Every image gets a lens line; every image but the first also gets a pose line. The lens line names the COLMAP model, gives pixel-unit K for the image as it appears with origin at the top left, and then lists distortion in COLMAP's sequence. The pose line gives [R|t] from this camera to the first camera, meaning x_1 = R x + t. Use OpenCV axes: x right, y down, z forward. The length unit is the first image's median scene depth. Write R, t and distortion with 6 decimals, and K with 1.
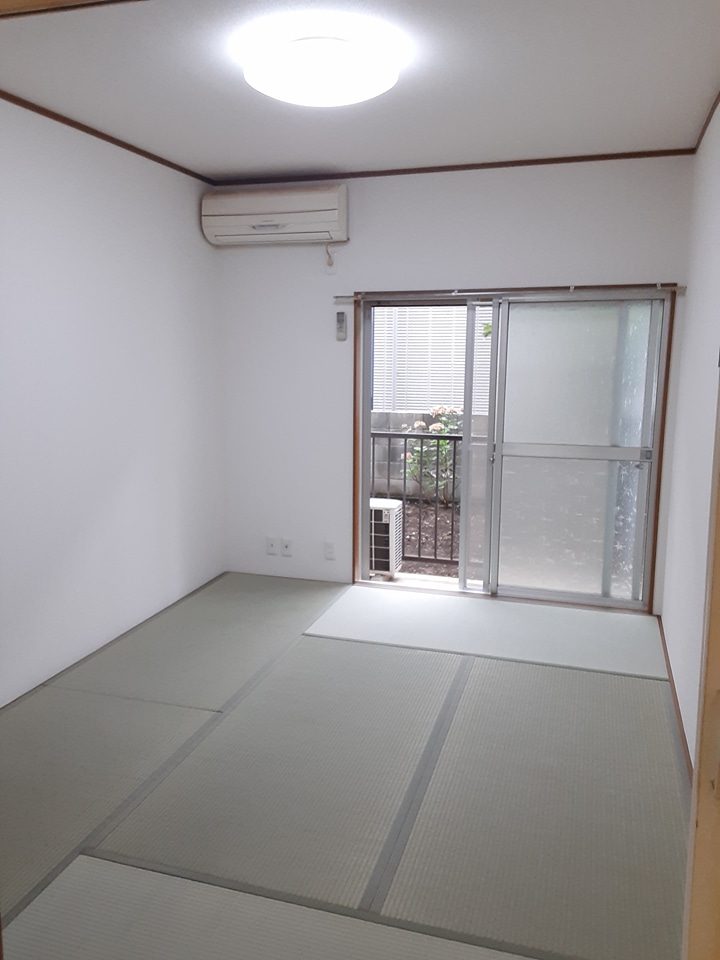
lens RADIAL K [[768.8, 0, 352.8], [0, 768.8, 481.7], [0, 0, 1]] dist [0.117646, -0.173074]
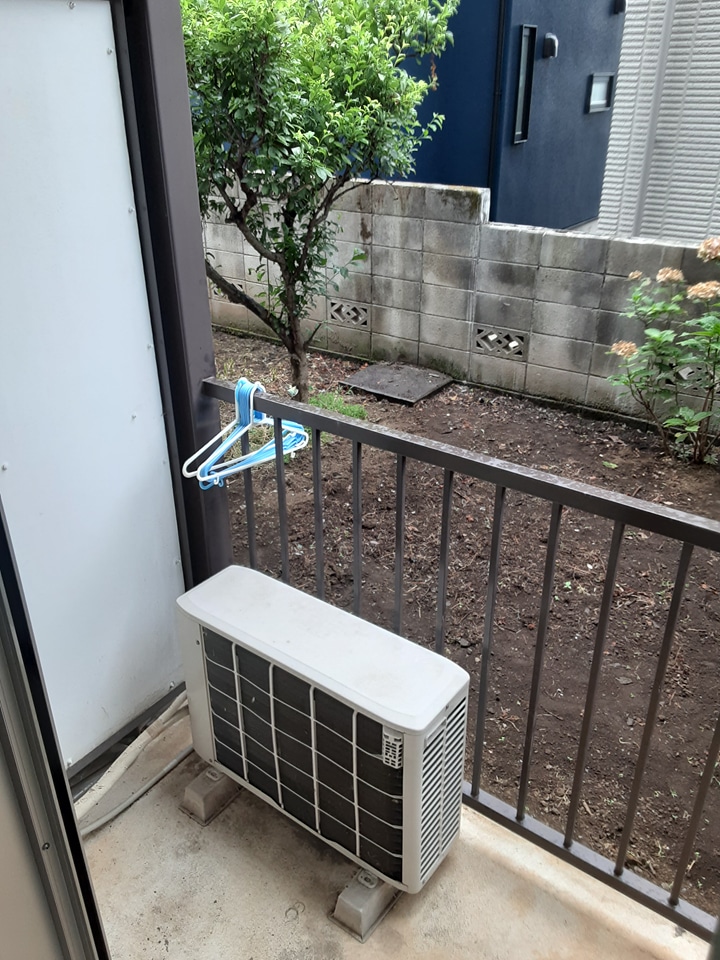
lens RADIAL K [[785.9, 0, 372.5], [0, 785.9, 479.4], [0, 0, 1]] dist [0.095919, -0.144782]
pose [[0.950727, 0.141696, -0.275753, 0.084679], [-0.056087, 0.953379, 0.296519, -0.113559], [0.304912, -0.266442, 0.914351, 0.614655]]
